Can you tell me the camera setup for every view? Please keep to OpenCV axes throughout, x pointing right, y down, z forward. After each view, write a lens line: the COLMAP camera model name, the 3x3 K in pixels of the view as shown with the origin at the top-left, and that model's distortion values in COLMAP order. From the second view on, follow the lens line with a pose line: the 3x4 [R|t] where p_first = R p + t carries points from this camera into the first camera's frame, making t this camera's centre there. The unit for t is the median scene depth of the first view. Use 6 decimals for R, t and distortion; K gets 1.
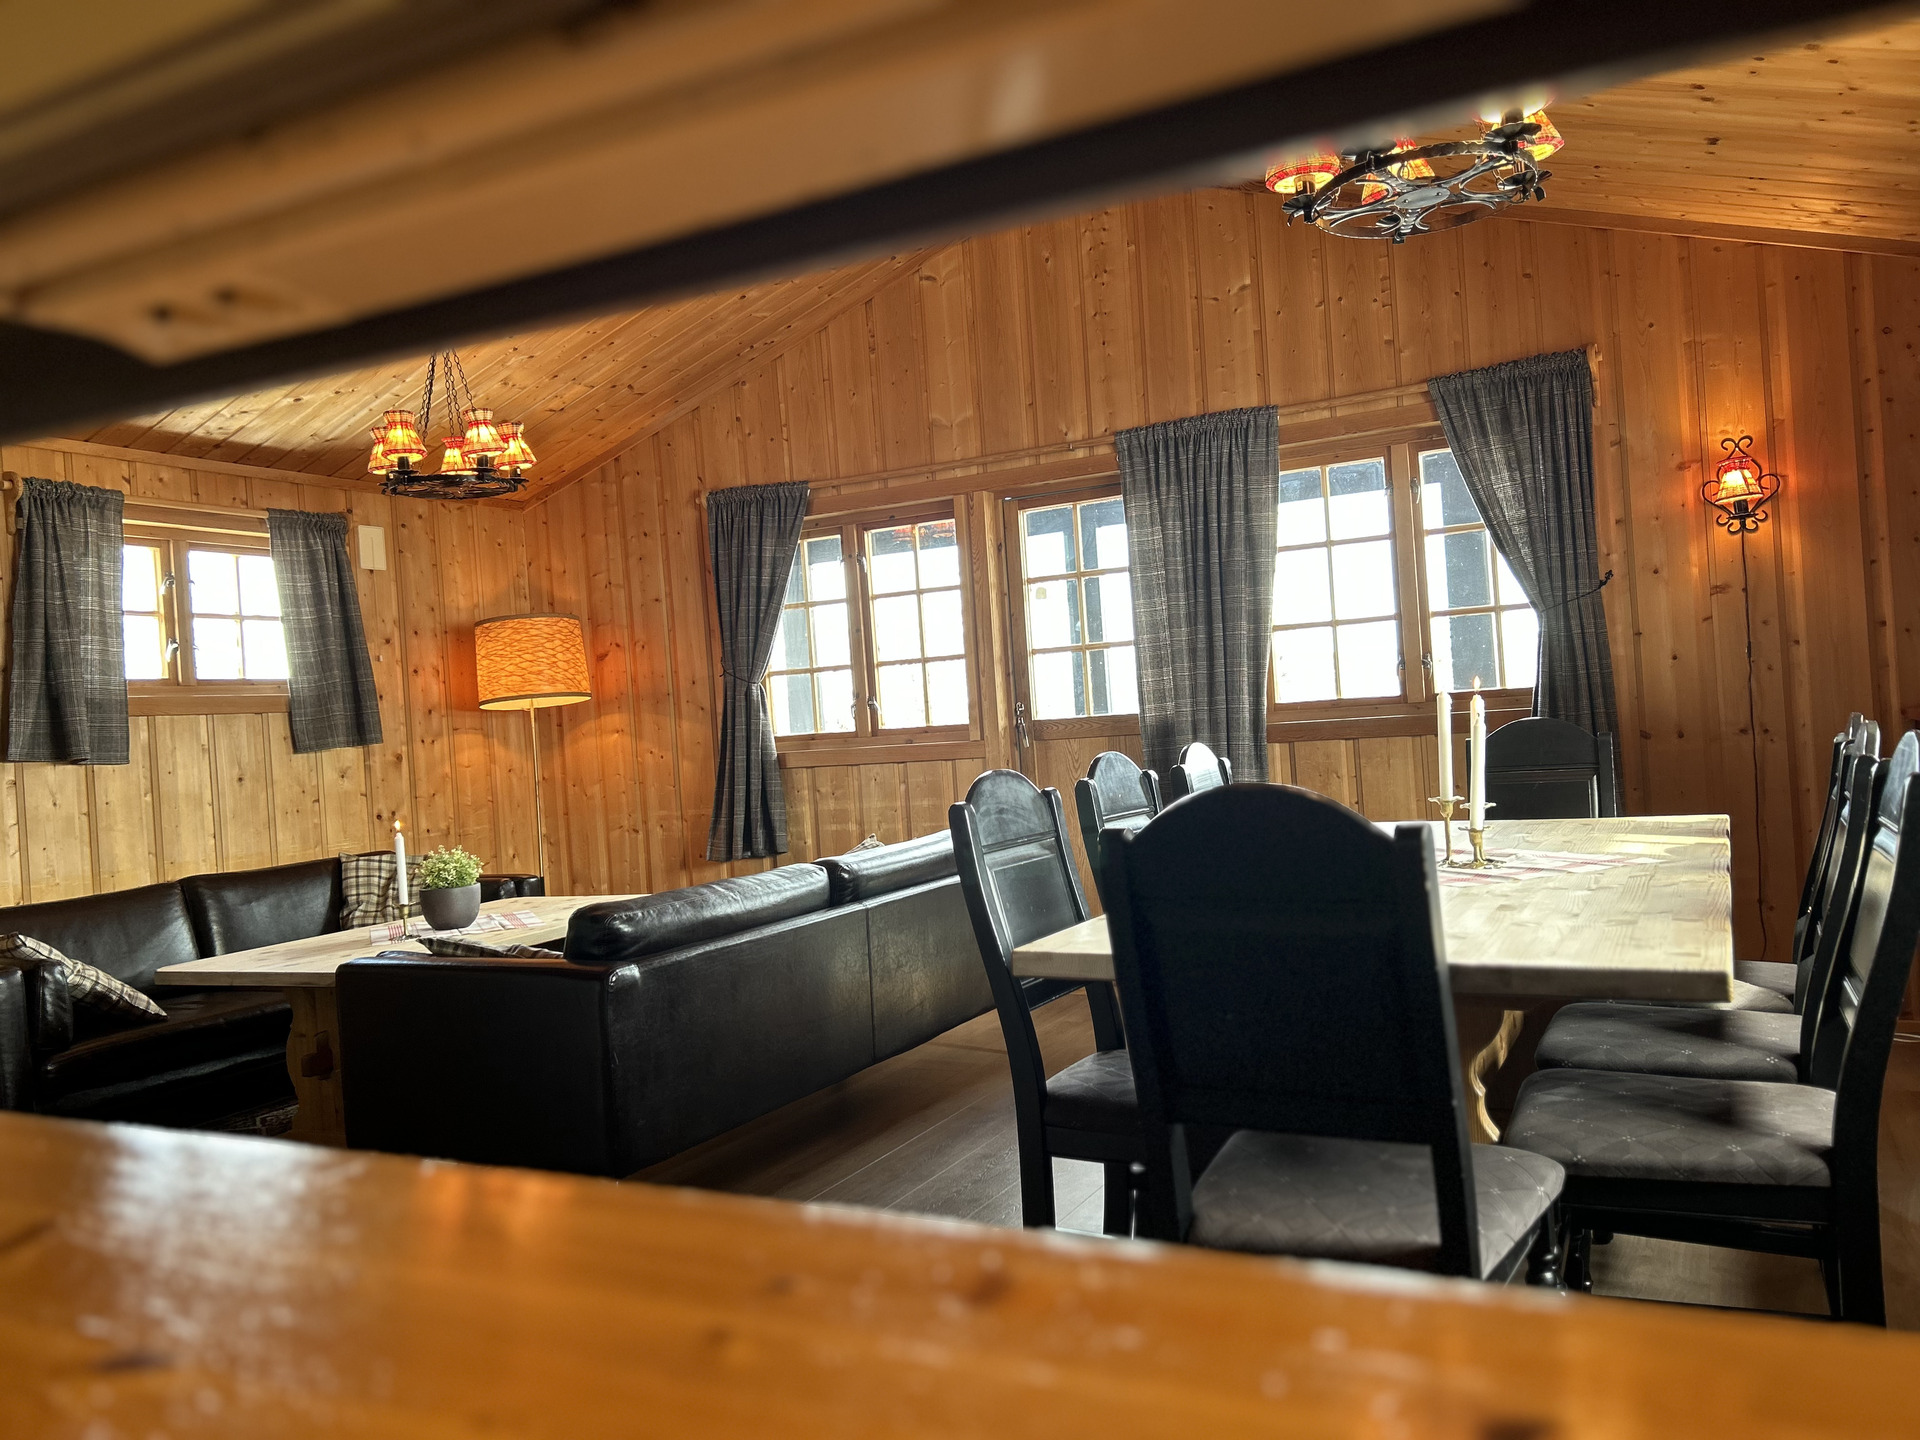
lens RADIAL K [[1443.2, 0, 959.6], [0, 1443.2, 723.1], [0, 0, 1]] dist [0.054632, -0.055782]
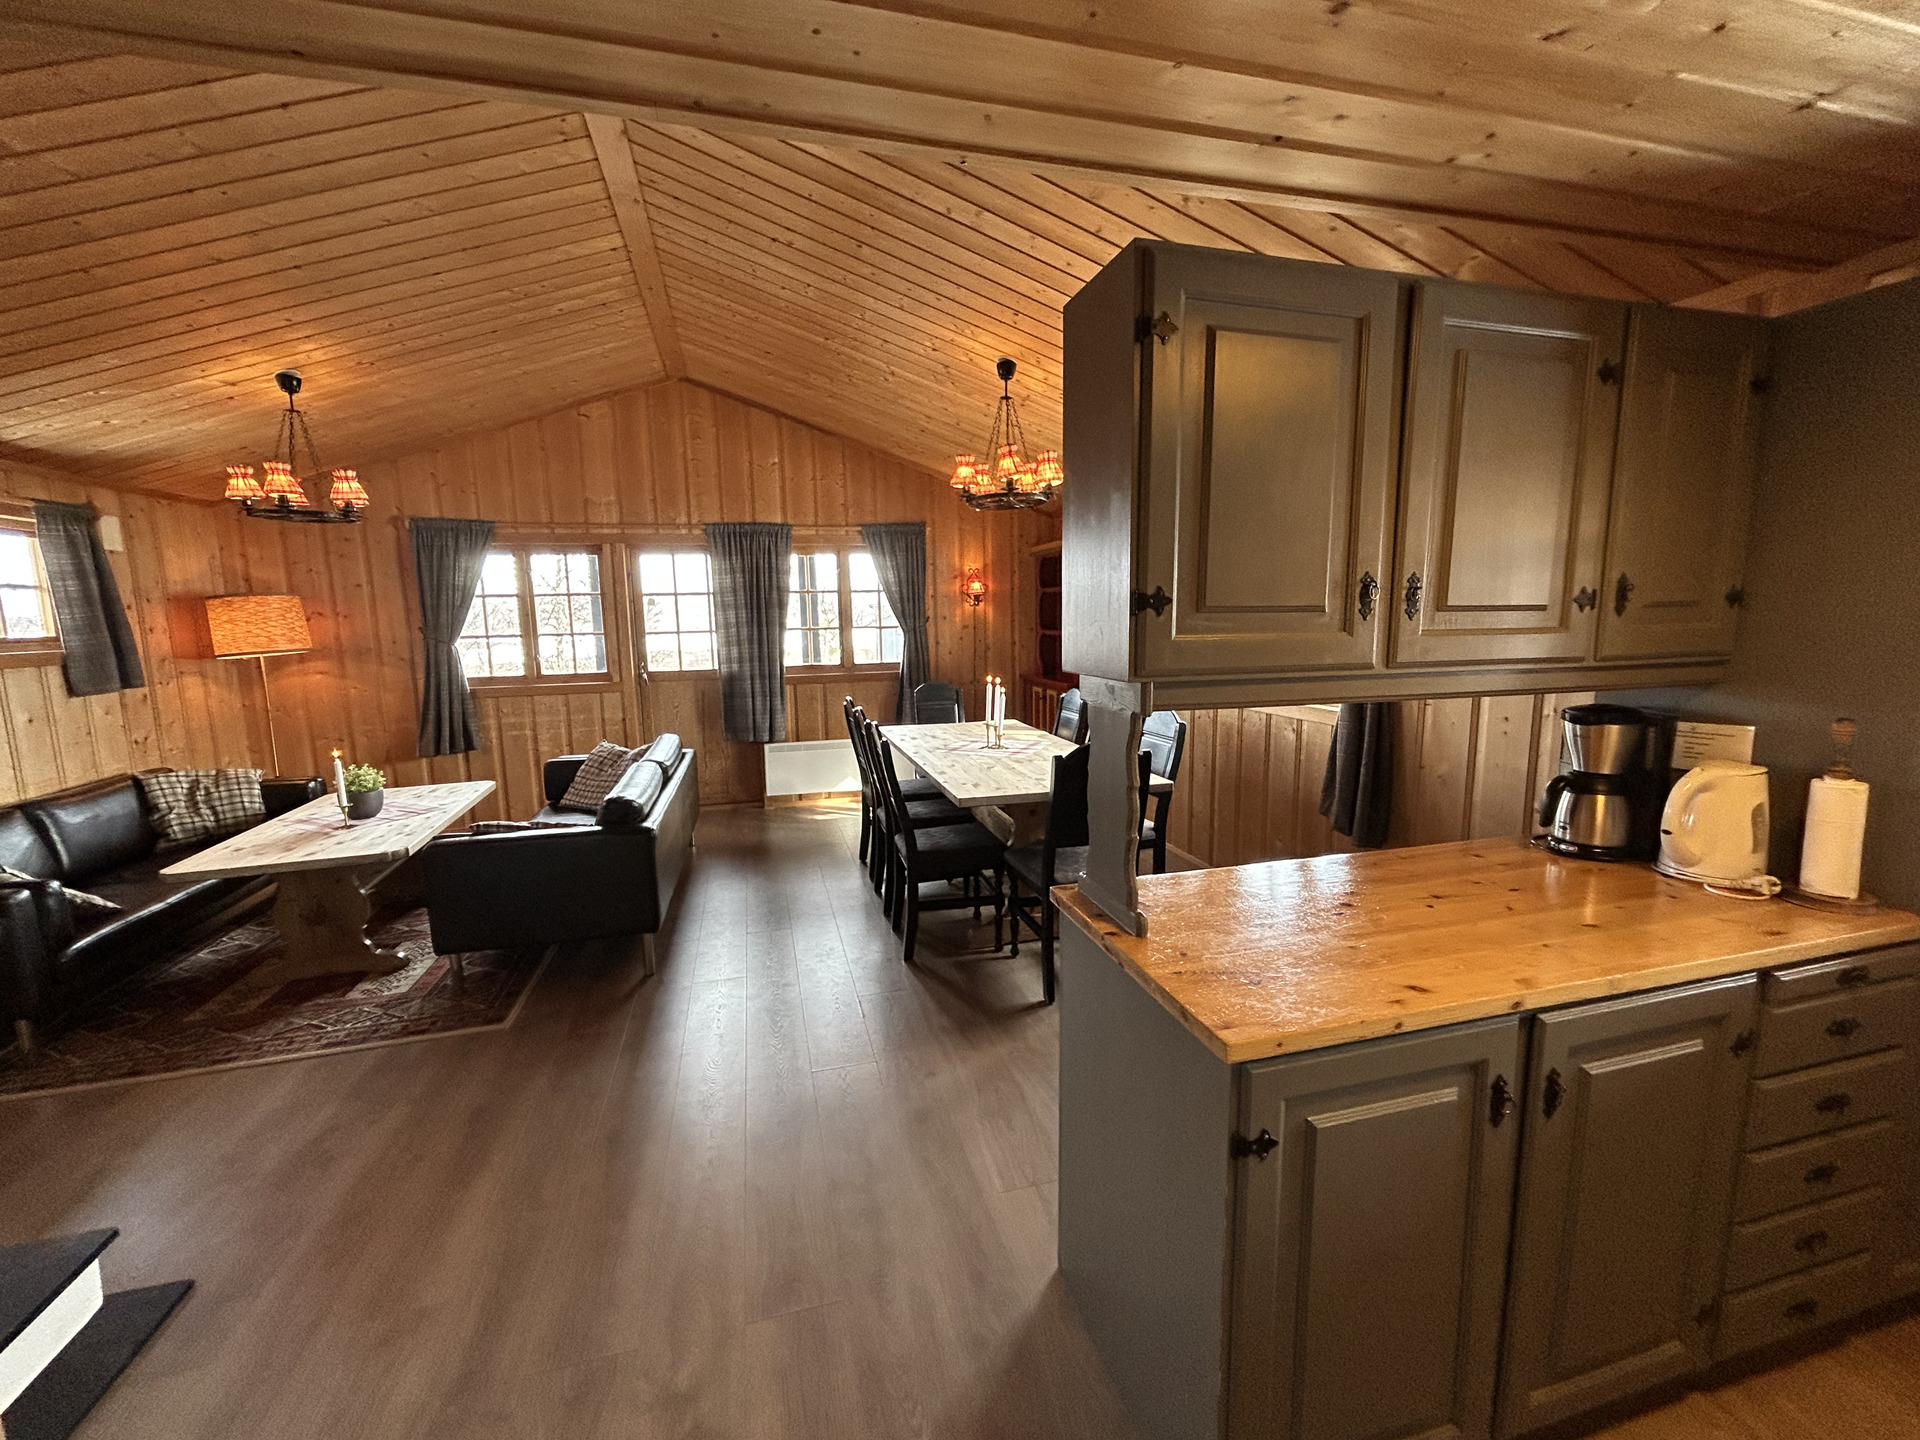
lens RADIAL K [[779.7, 0, 953.9], [0, 779.7, 720.1], [0, 0, 1]] dist [0.000490, -0.000090]
pose [[0.743207, -0.040372, 0.667842, -0.346620], [-0.027402, 0.995504, 0.090675, -0.042874], [-0.668500, -0.085690, 0.738759, -0.014230]]
